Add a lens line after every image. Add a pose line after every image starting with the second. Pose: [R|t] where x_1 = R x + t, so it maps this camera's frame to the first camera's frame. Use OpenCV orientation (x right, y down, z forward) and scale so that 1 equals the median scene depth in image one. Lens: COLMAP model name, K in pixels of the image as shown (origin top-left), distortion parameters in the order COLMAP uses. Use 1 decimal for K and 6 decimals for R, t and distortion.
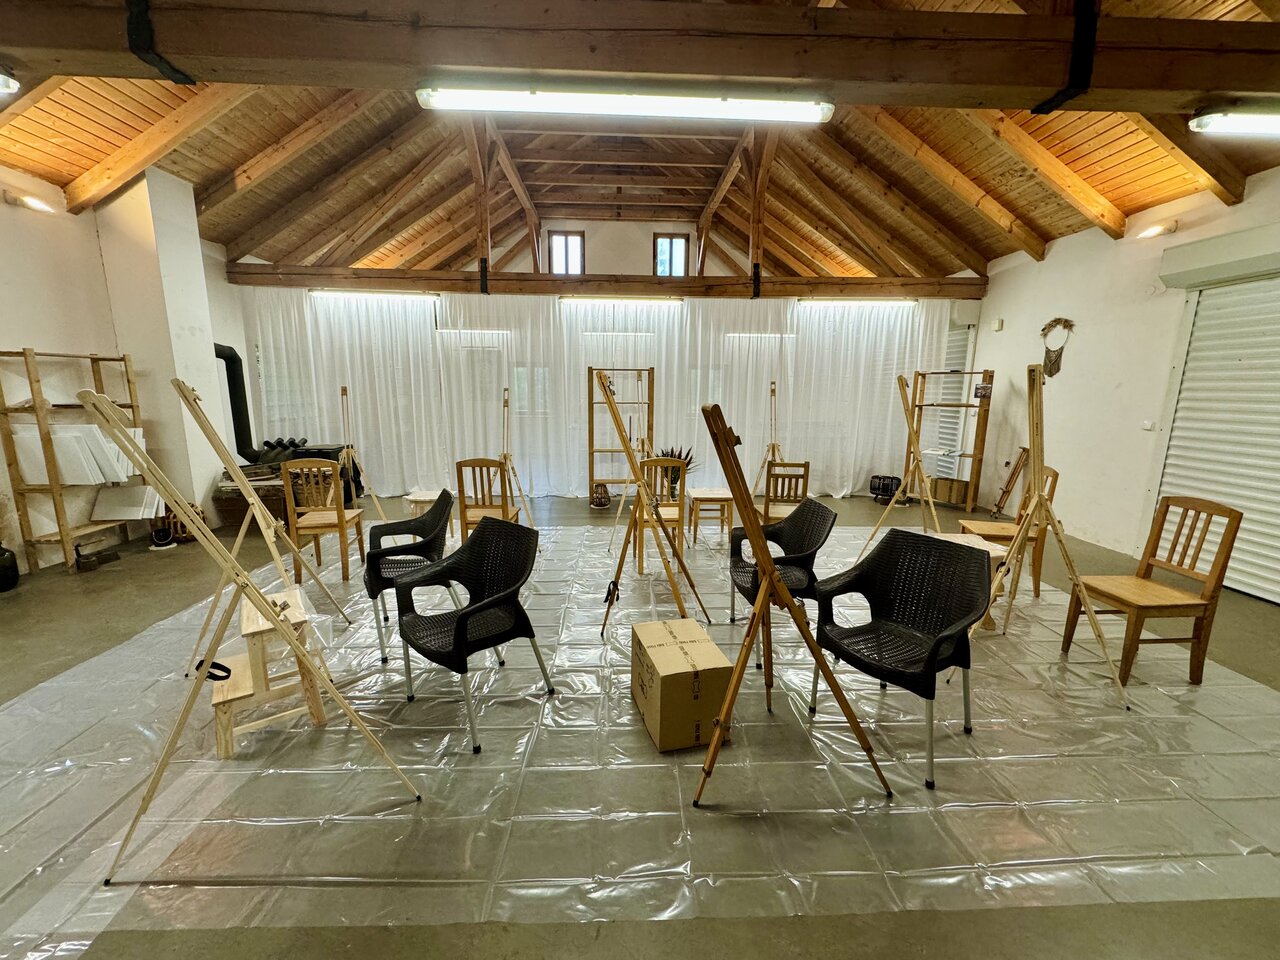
lens RADIAL K [[505.7, 0, 640.0], [0, 505.7, 480.0], [0, 0, 1]] dist [0.001890, 0.000177]
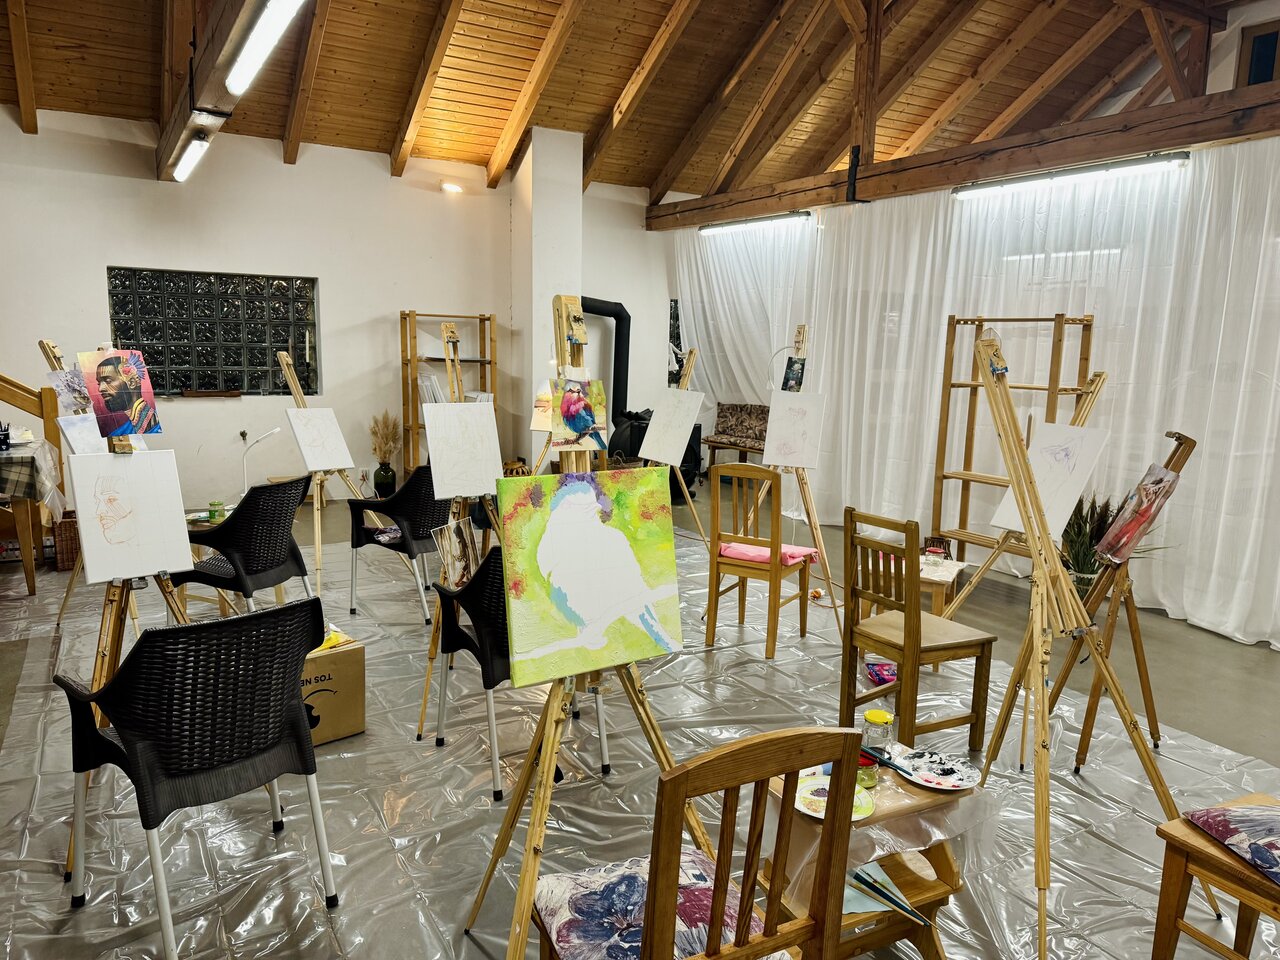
lens RADIAL K [[924.1, 0, 640.0], [0, 924.1, 480.0], [0, 0, 1]] dist [0.026876, -0.006995]
pose [[0.467507, 0.134803, -0.873651, 0.654537], [-0.184163, 0.981472, 0.052891, -0.051574], [0.864593, 0.136167, 0.483670, 0.293927]]
